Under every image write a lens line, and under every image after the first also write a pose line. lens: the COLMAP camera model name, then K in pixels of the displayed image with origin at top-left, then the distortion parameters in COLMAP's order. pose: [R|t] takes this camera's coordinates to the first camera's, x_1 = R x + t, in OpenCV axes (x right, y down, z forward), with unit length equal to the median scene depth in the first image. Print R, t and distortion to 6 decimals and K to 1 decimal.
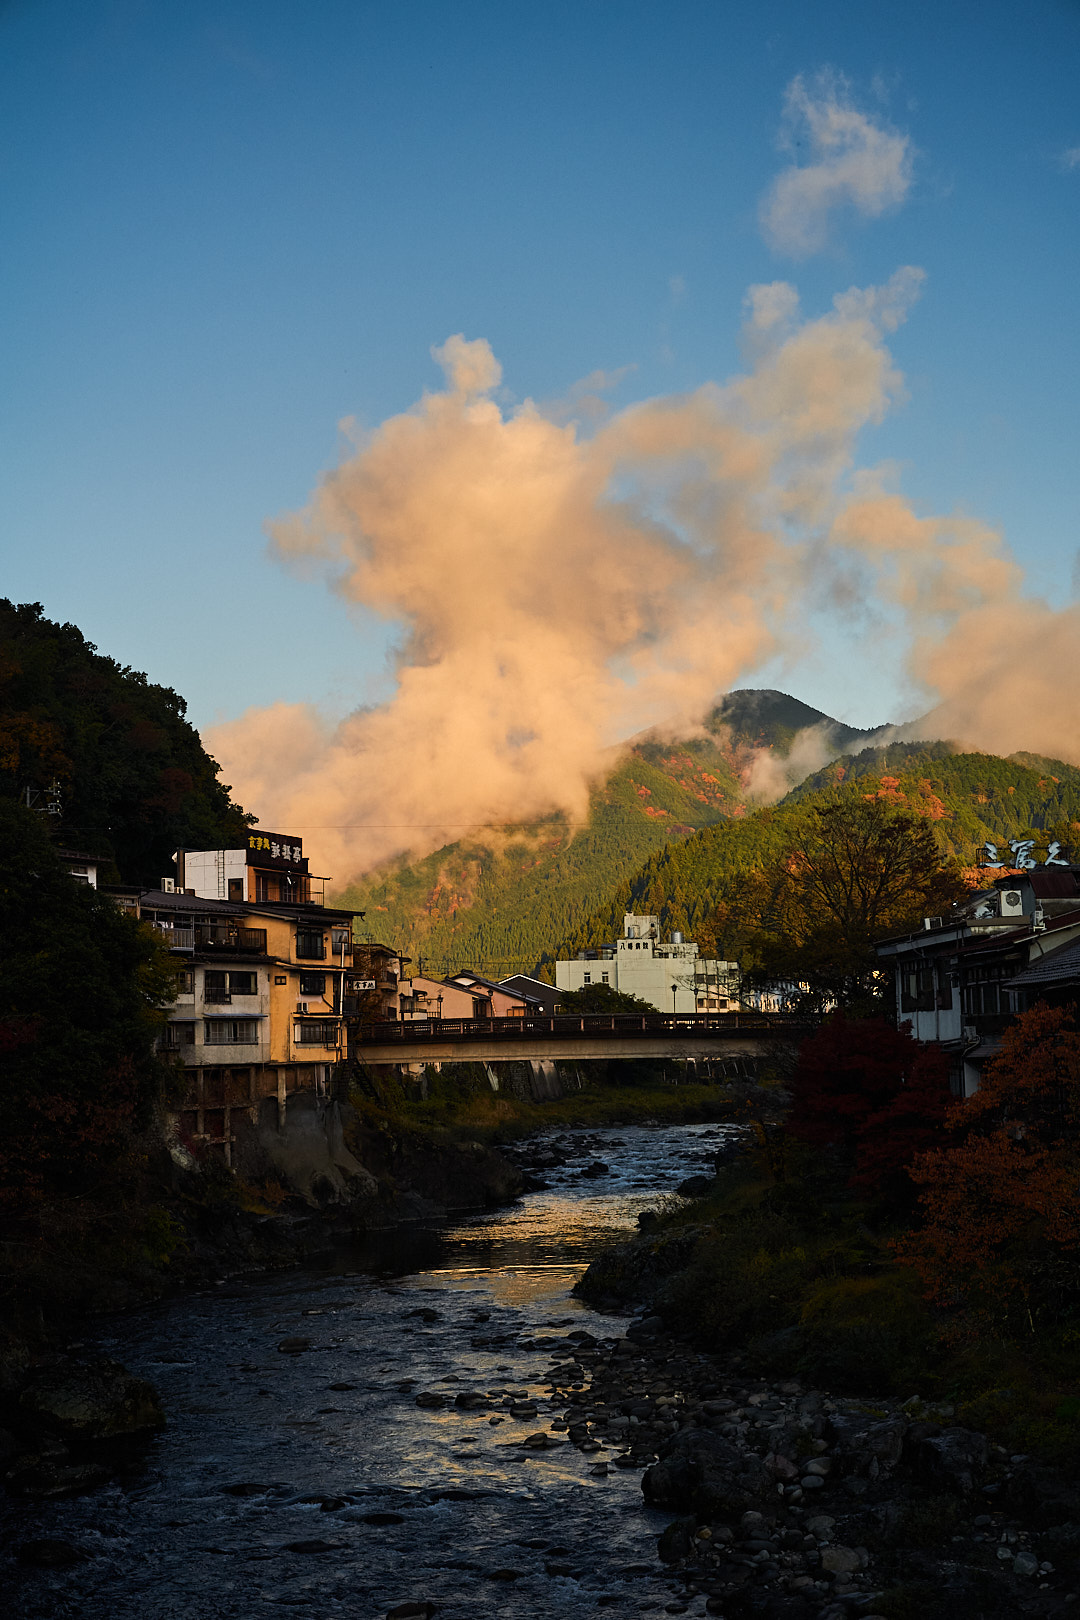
lens RADIAL K [[2398.9, 0, 540.0], [0, 2398.9, 810.0], [0, 0, 1]] dist [0.023022, -0.027684]
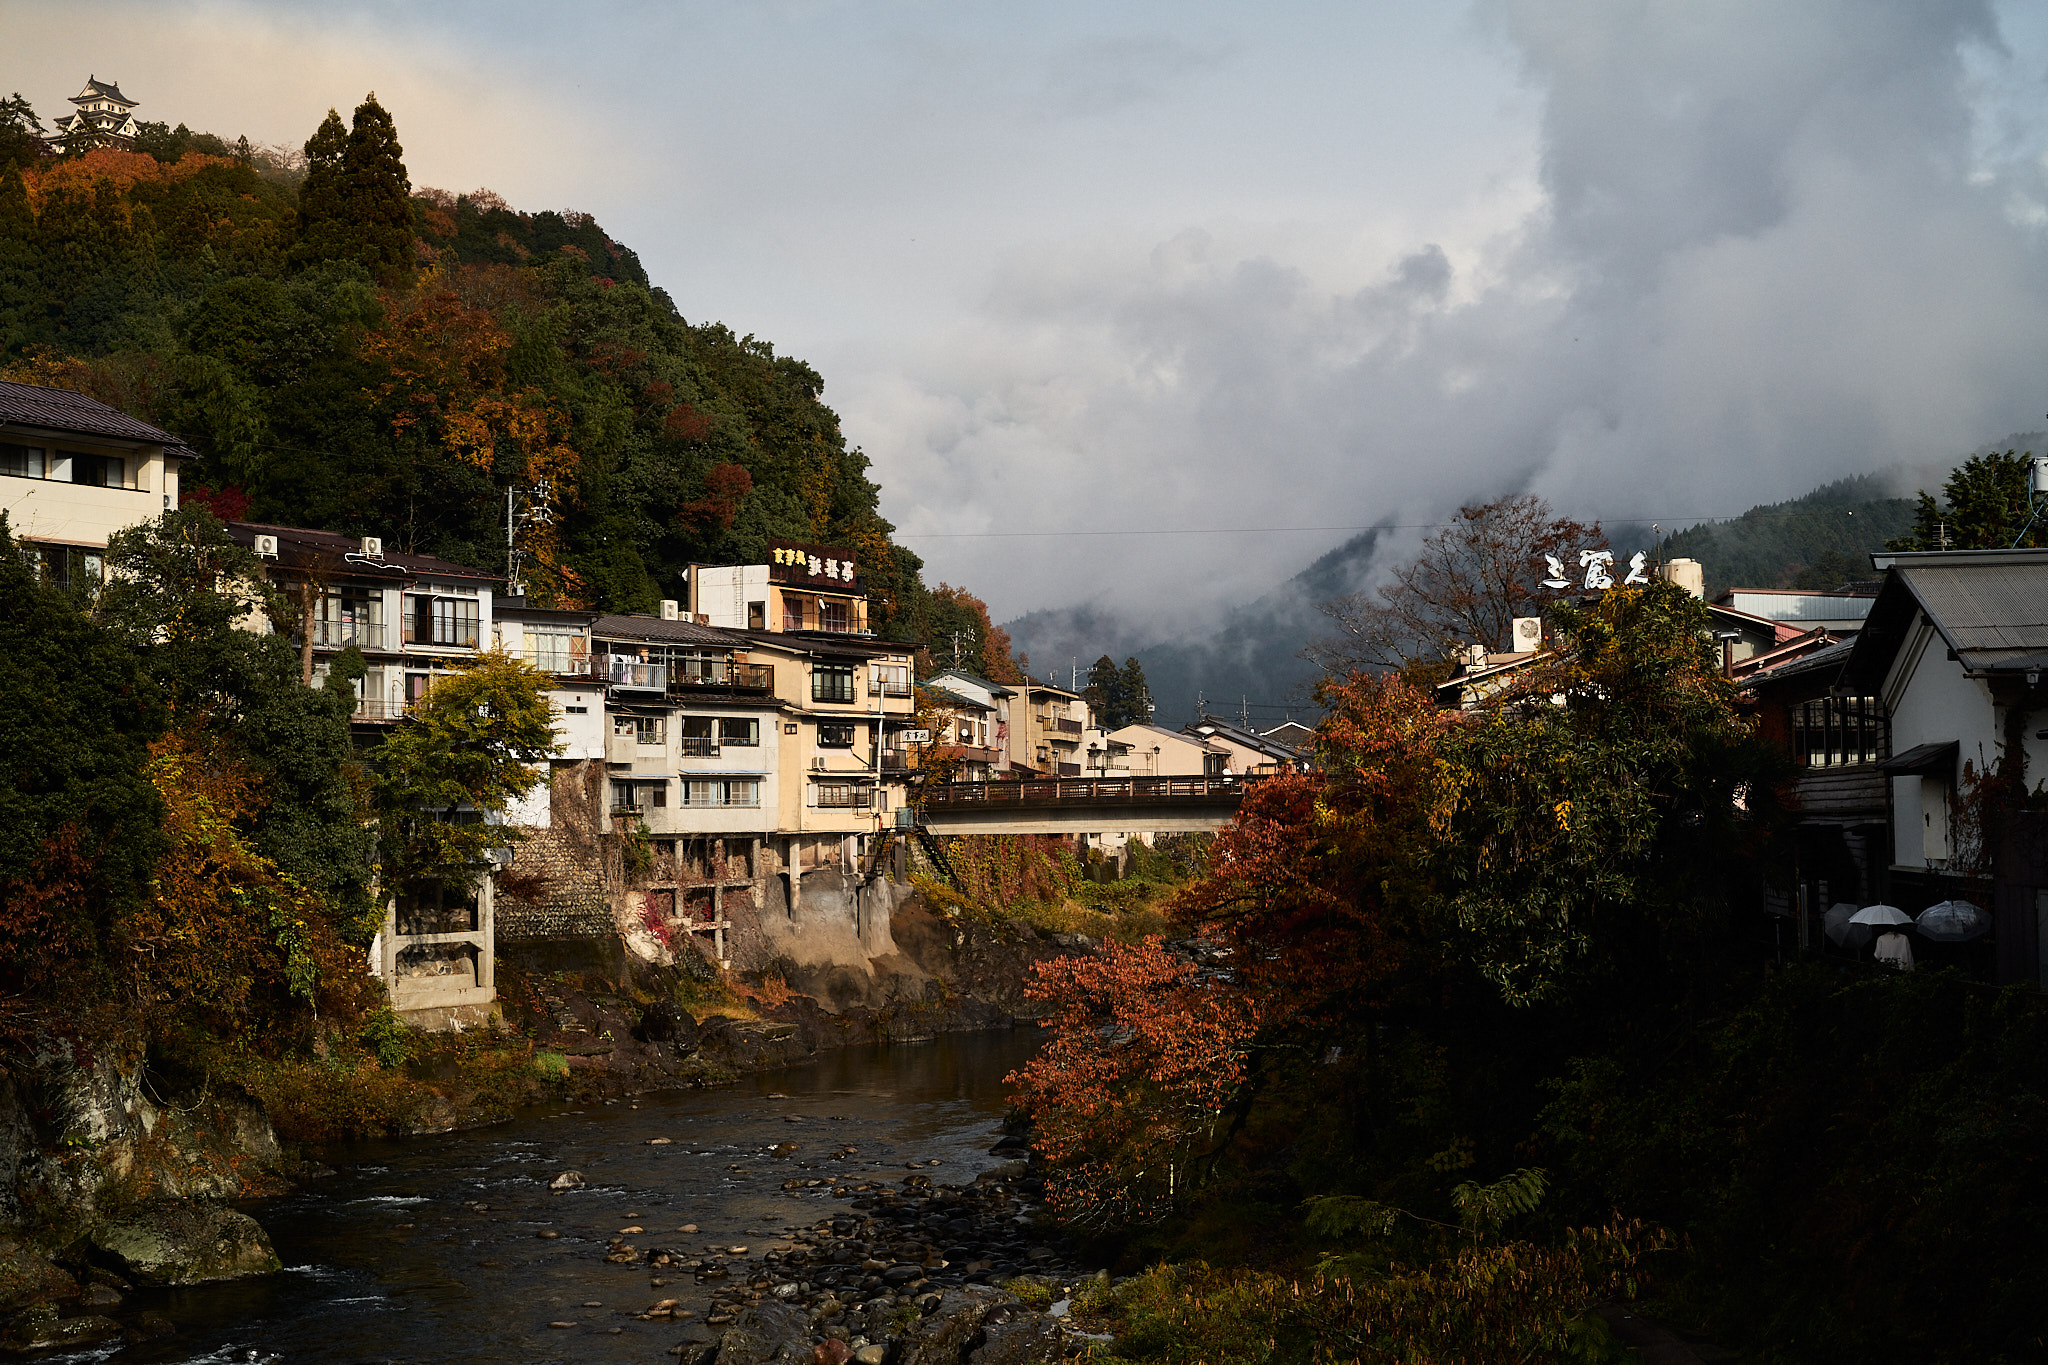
lens RADIAL K [[3032.7, 0, 1024.0], [0, 3032.7, 682.5], [0, 0, 1]] dist [0.023022, -0.027684]
pose [[0.985223, 0.003950, -0.171232, 0.140833], [0.005639, 0.998444, 0.055473, -0.000077], [0.171185, -0.055619, 0.983668, 0.020271]]
